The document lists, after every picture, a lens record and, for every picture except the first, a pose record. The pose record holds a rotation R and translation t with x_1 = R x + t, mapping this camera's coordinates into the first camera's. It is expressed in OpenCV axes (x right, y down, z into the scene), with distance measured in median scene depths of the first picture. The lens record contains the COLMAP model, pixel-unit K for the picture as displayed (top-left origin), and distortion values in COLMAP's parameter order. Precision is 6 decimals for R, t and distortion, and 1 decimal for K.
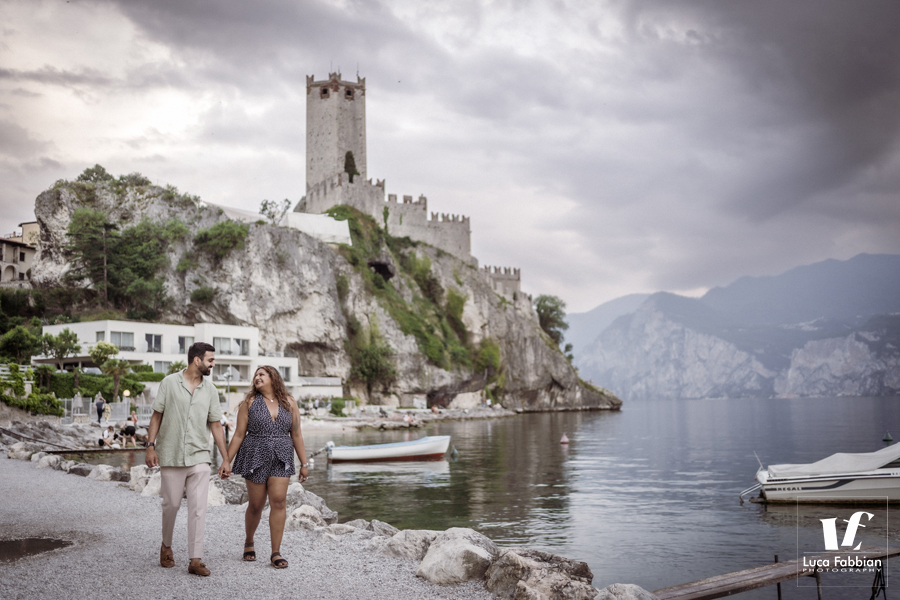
lens RADIAL K [[921.6, 0, 450.0], [0, 921.6, 300.0], [0, 0, 1]] dist [-0.000525, 0.004926]
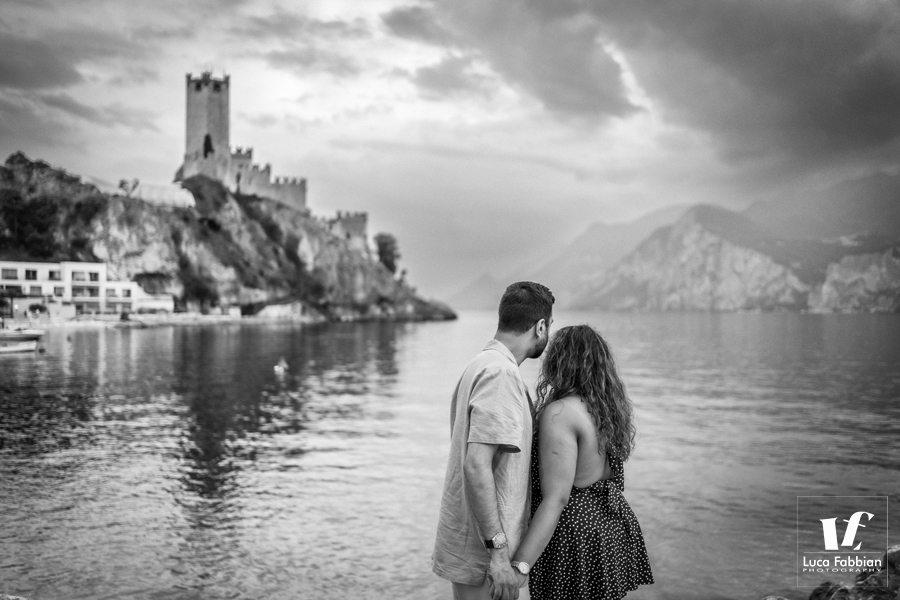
lens RADIAL K [[921.6, 0, 450.0], [0, 921.6, 300.0], [0, 0, 1]] dist [-0.000525, 0.004926]
pose [[0.998510, 0.020294, -0.050646, 0.315348], [-0.015091, 0.994763, 0.101093, -0.053171], [0.052432, -0.100178, 0.993587, -0.381563]]
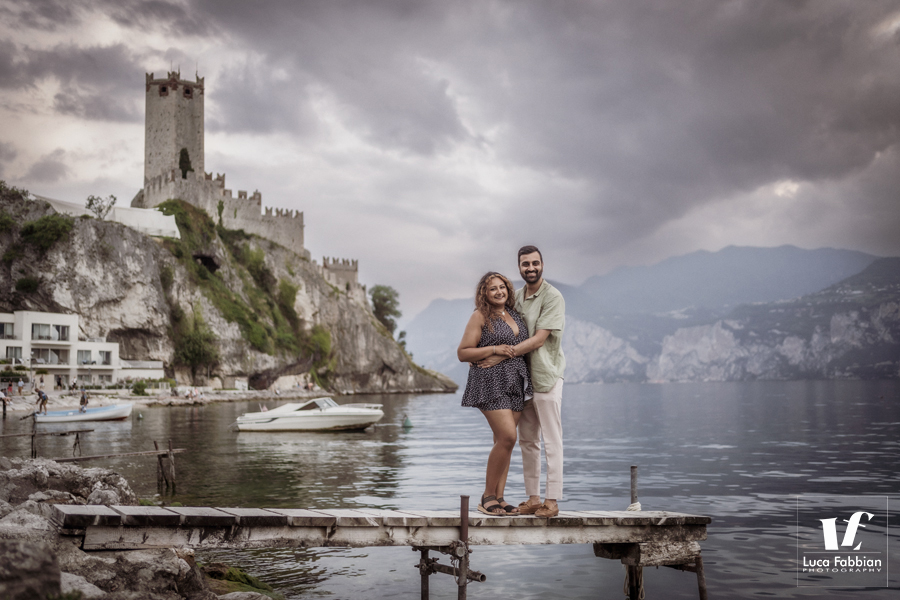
lens RADIAL K [[921.6, 0, 450.0], [0, 921.6, 300.0], [0, 0, 1]] dist [-0.000525, 0.004926]
pose [[0.992324, 0.011626, 0.123121, 0.061130], [-0.013627, 0.999788, 0.015417, -0.006894], [-0.122915, -0.016976, 0.992272, -0.086400]]
